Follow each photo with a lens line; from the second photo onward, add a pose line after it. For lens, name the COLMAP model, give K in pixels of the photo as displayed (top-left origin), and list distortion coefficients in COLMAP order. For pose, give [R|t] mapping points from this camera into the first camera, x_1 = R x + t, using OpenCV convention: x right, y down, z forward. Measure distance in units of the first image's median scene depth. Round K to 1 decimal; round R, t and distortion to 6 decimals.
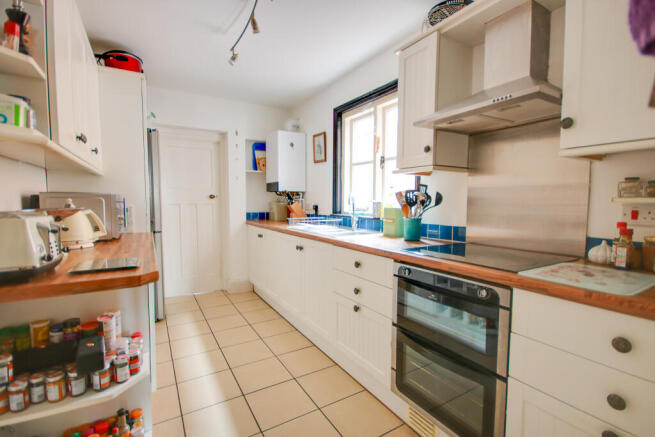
lens RADIAL K [[318.0, 0, 324.7], [0, 318.0, 220.8], [0, 0, 1]] dist [-0.001872, -0.000489]
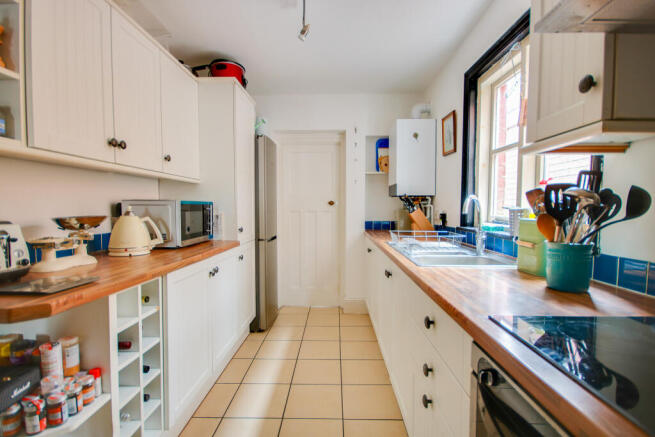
lens RADIAL K [[318.0, 0, 324.7], [0, 318.0, 220.8], [0, 0, 1]] dist [-0.001872, -0.000489]
pose [[0.844212, 0.020468, -0.535618, 0.146438], [-0.032017, 0.999412, -0.012272, -0.015947], [0.535052, 0.027509, 0.844371, 0.261768]]
